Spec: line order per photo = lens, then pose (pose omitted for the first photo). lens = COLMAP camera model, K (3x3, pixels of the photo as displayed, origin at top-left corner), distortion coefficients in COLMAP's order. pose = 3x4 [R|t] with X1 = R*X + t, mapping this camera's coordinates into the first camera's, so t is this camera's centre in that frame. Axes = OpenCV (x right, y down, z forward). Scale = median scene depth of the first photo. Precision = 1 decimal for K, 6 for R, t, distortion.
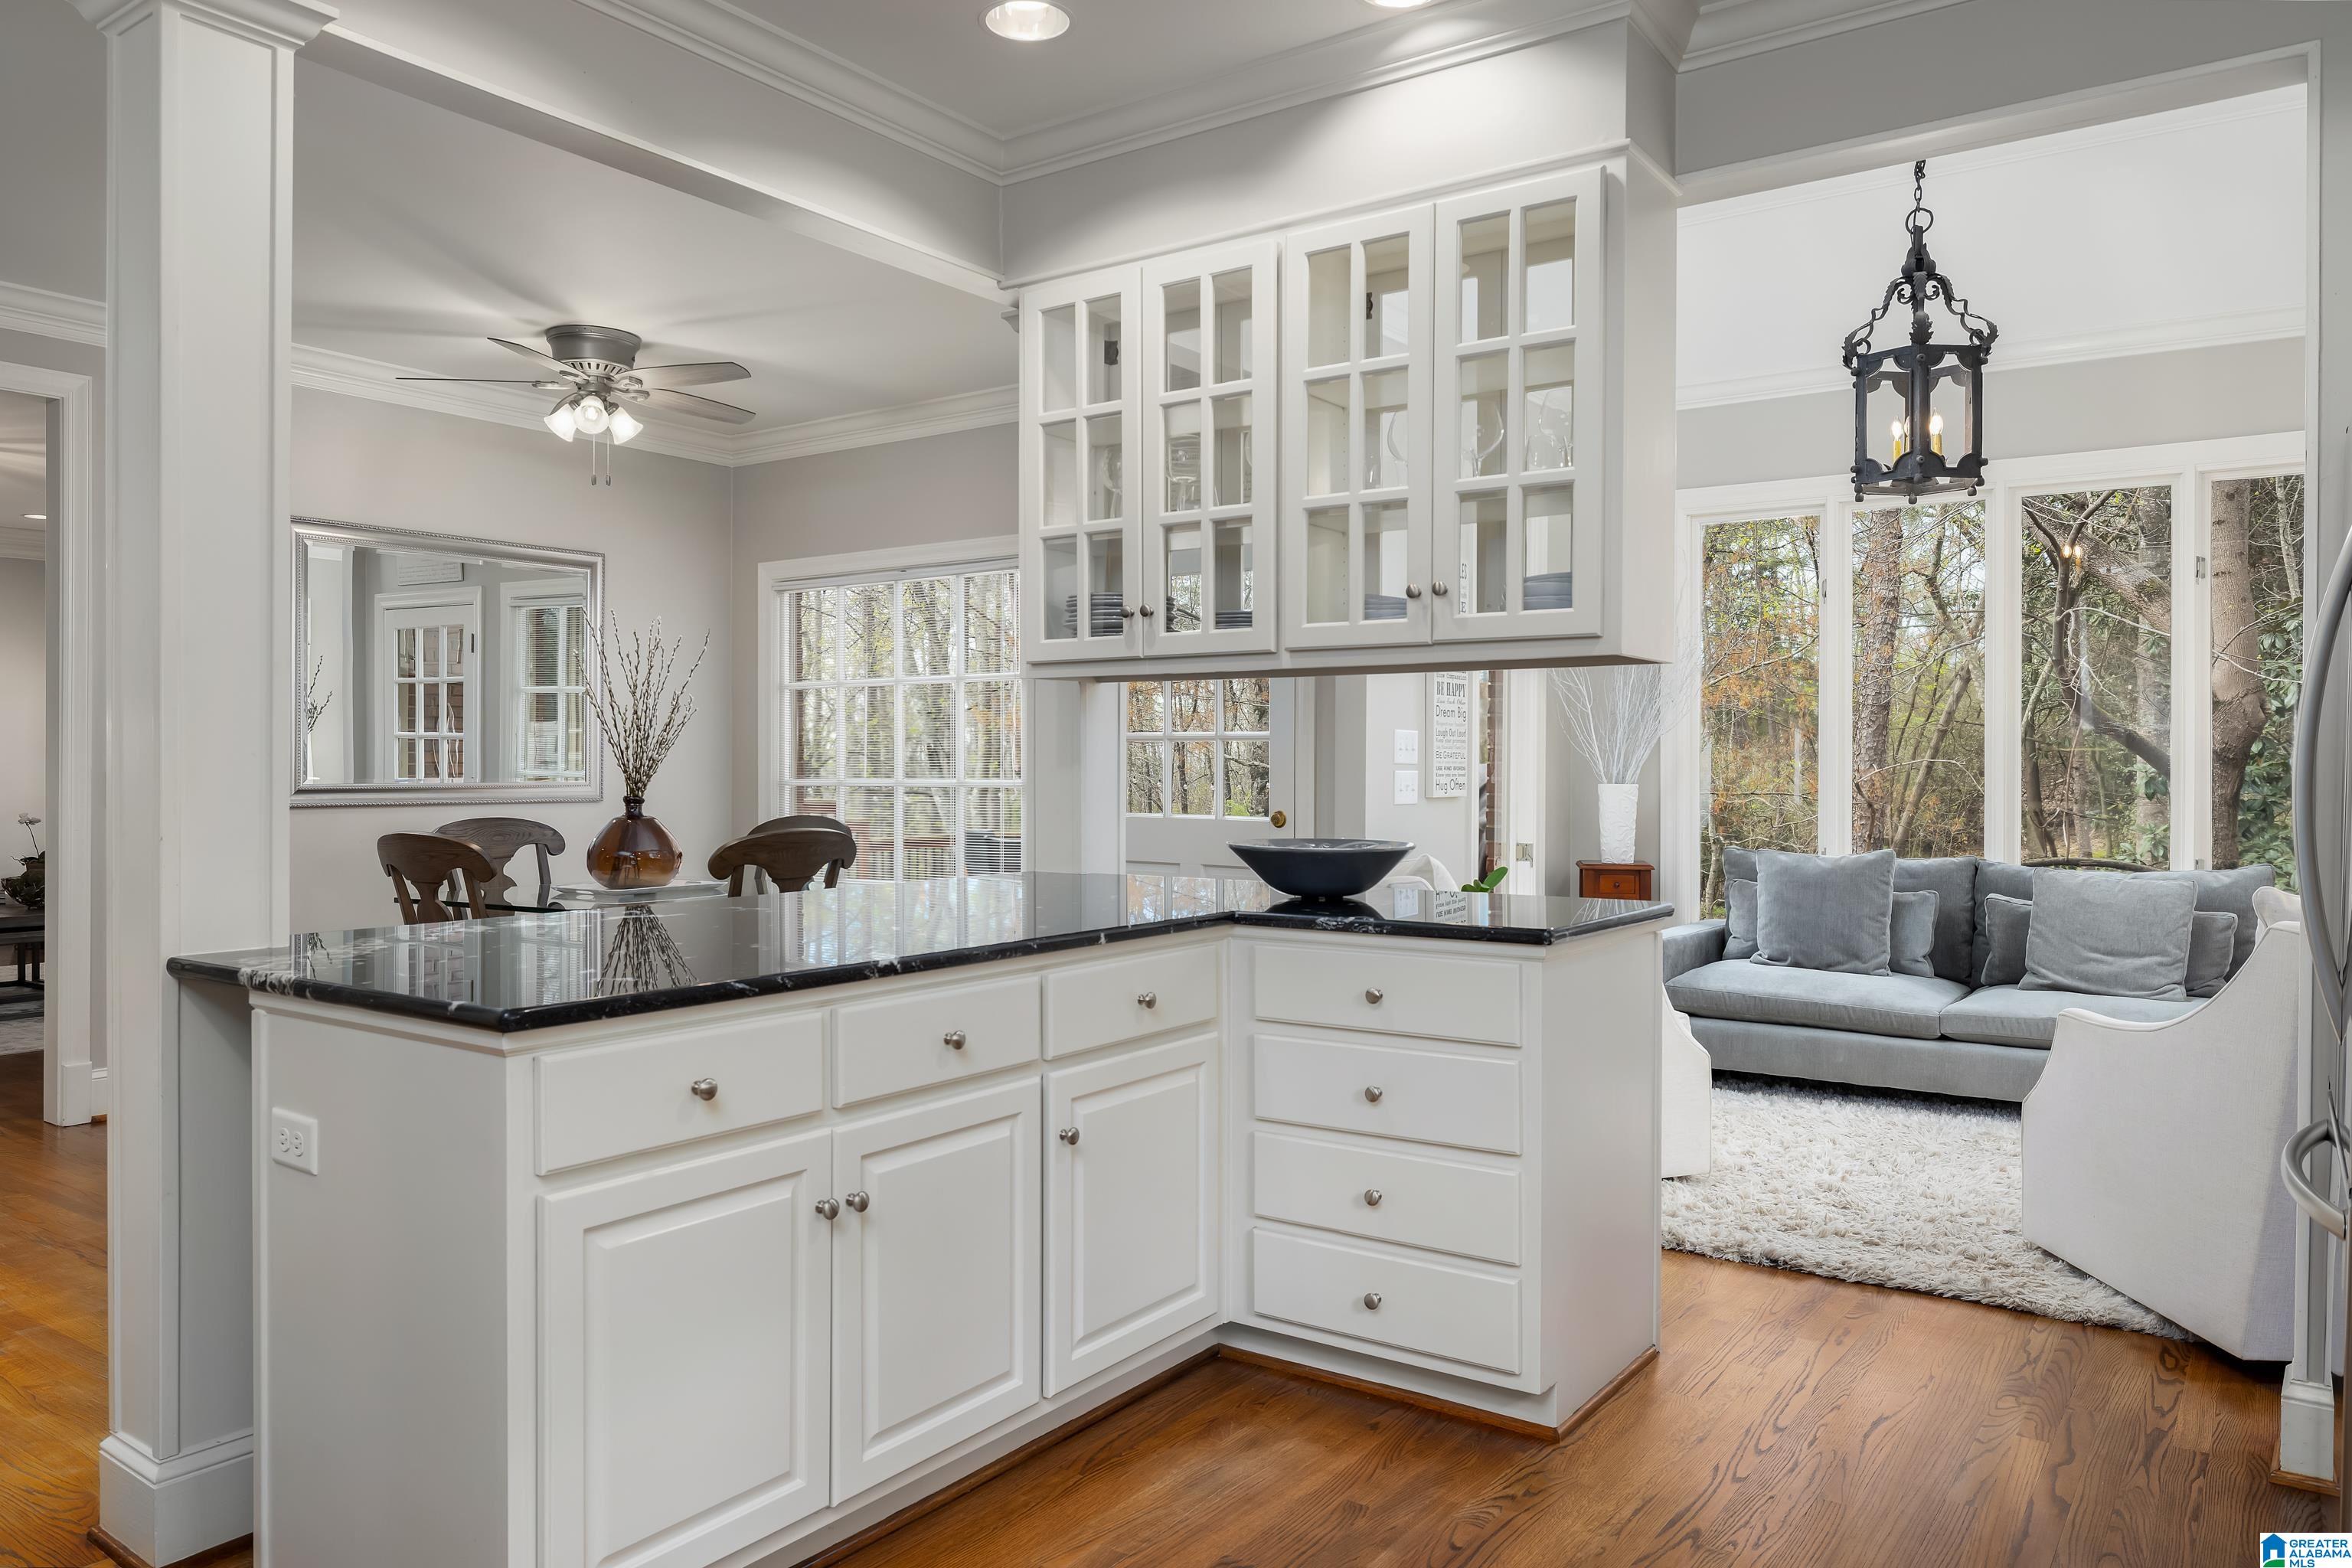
lens RADIAL K [[1632.0, 0, 1176.0], [0, 1632.0, 784.0], [0, 0, 1]] dist [0.003107, -0.000462]
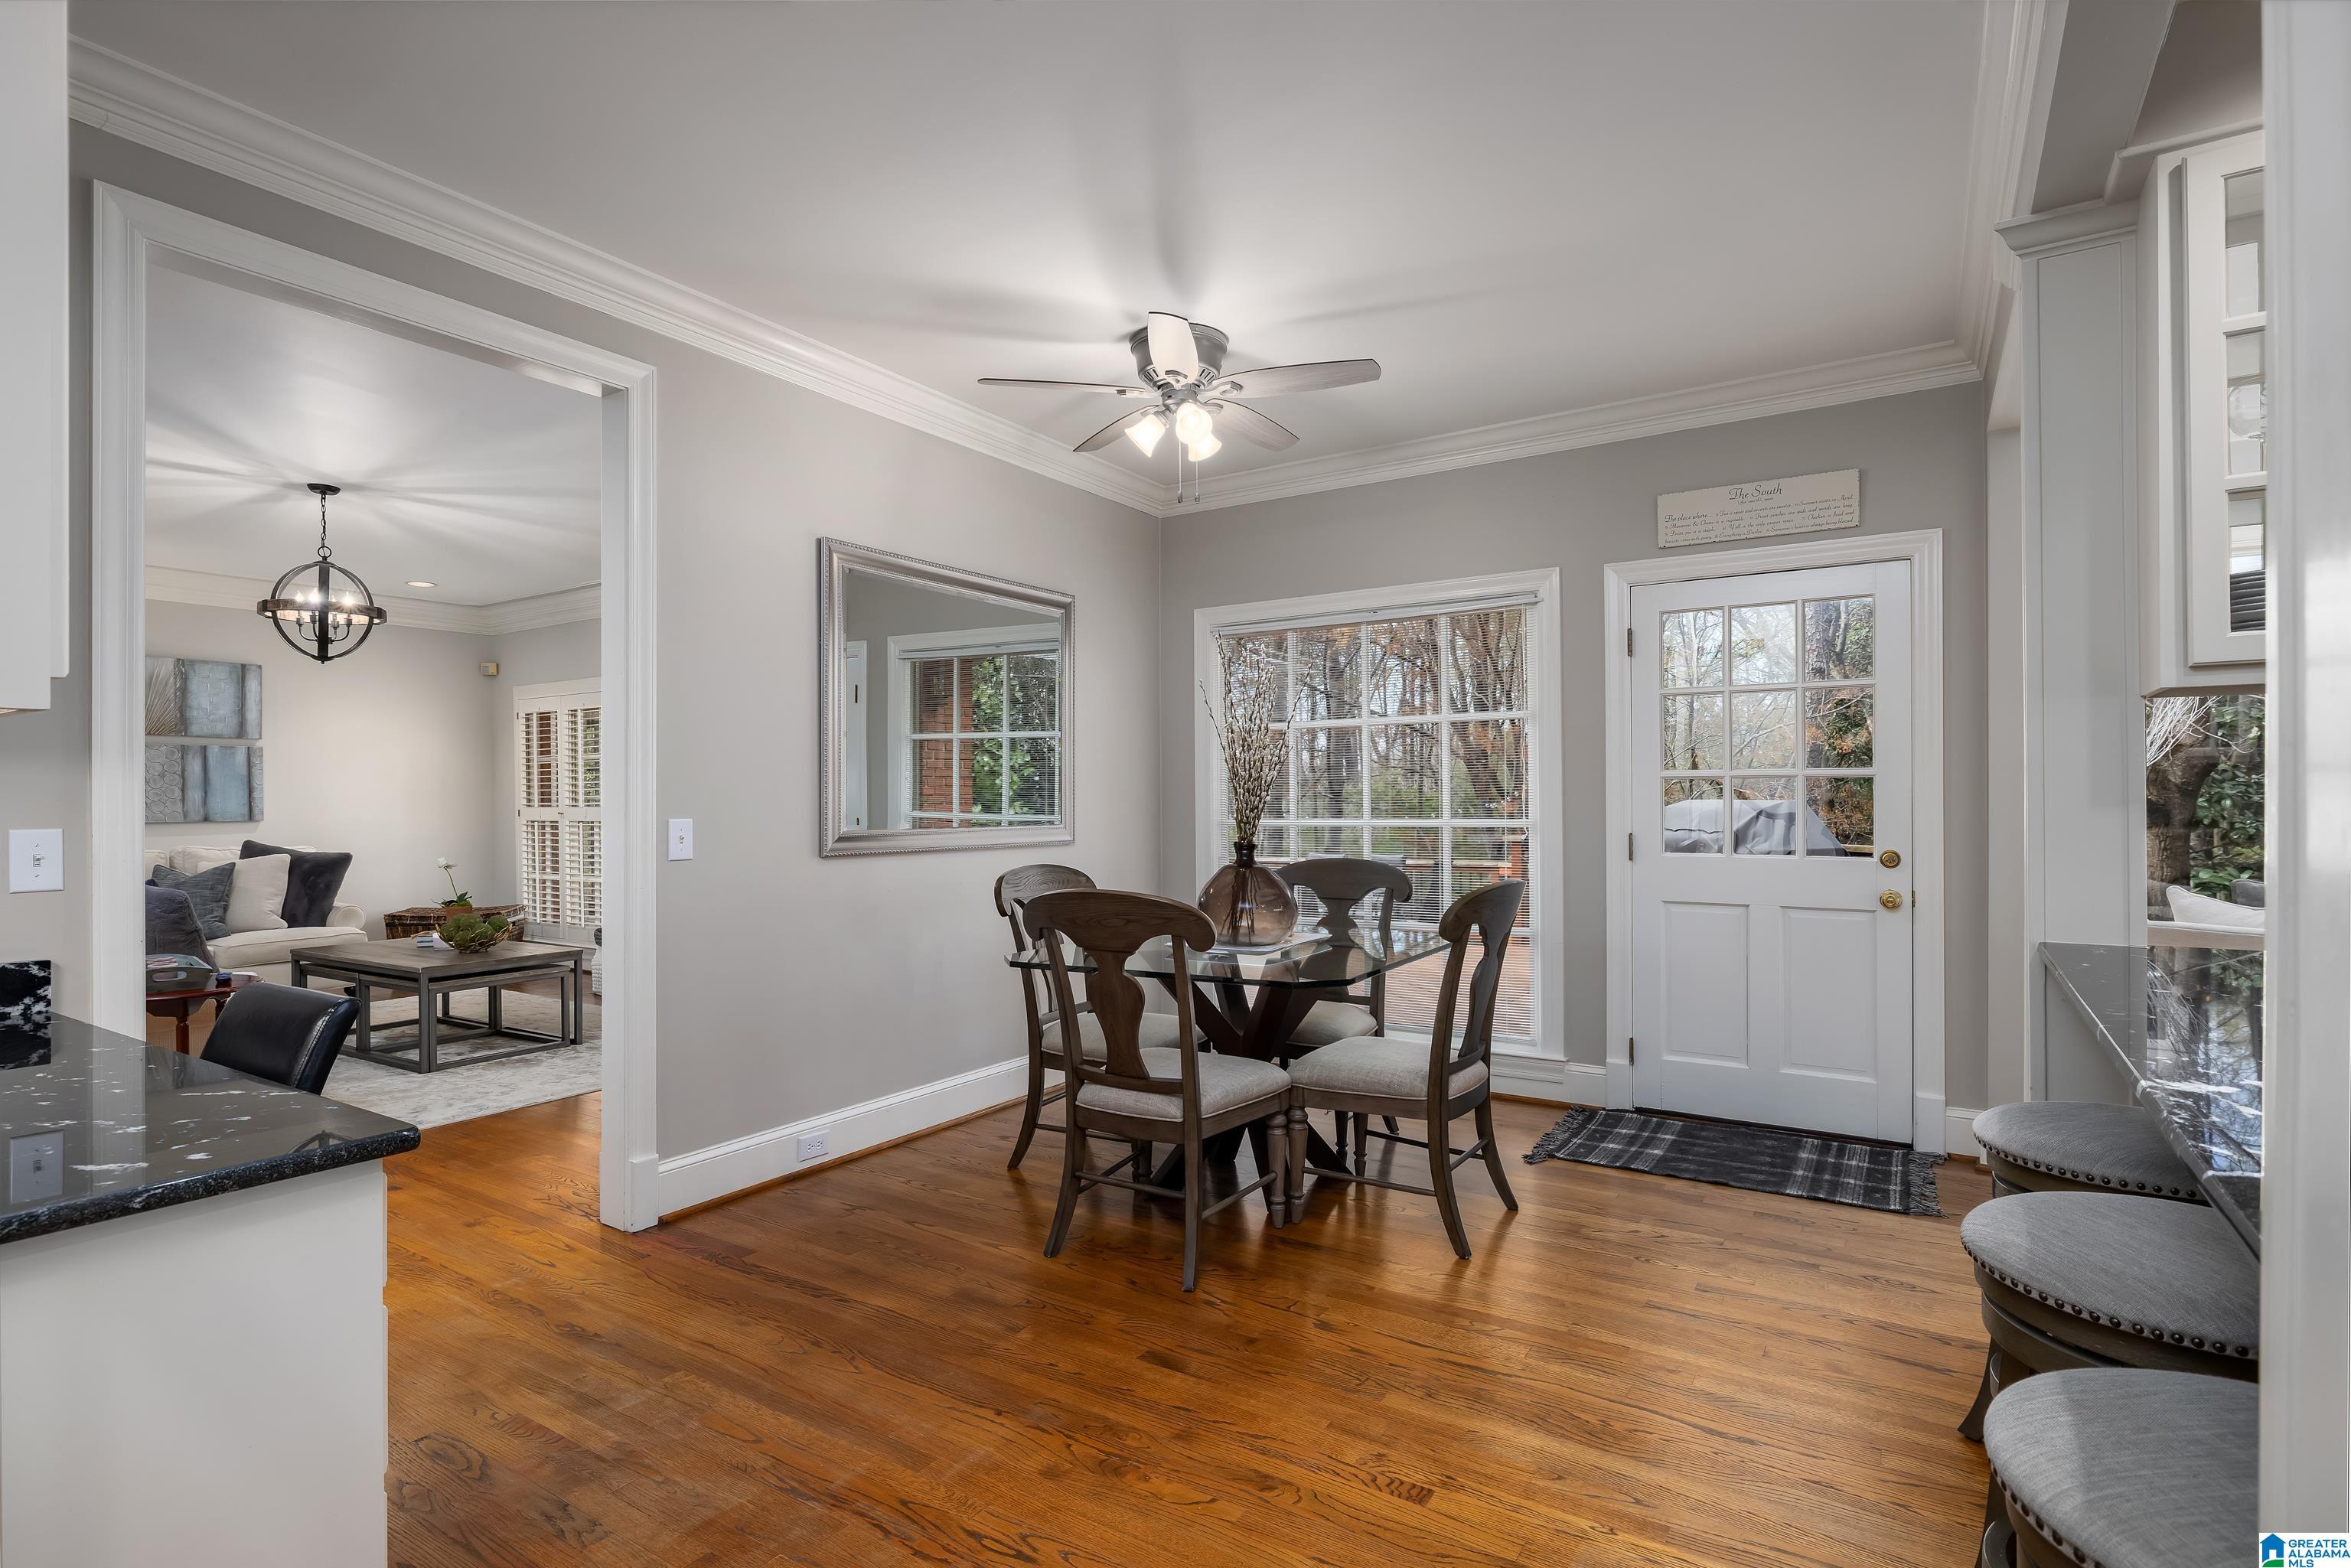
lens RADIAL K [[1152.3, 0, 1175.5], [0, 1152.3, 784.0], [0, 0, 1]] dist [0.004222, 0.000576]
pose [[0.999378, -0.004505, 0.034976, -0.370740], [0.005420, 0.999645, -0.026103, -0.007717], [-0.034846, 0.026277, 0.999047, 0.345530]]
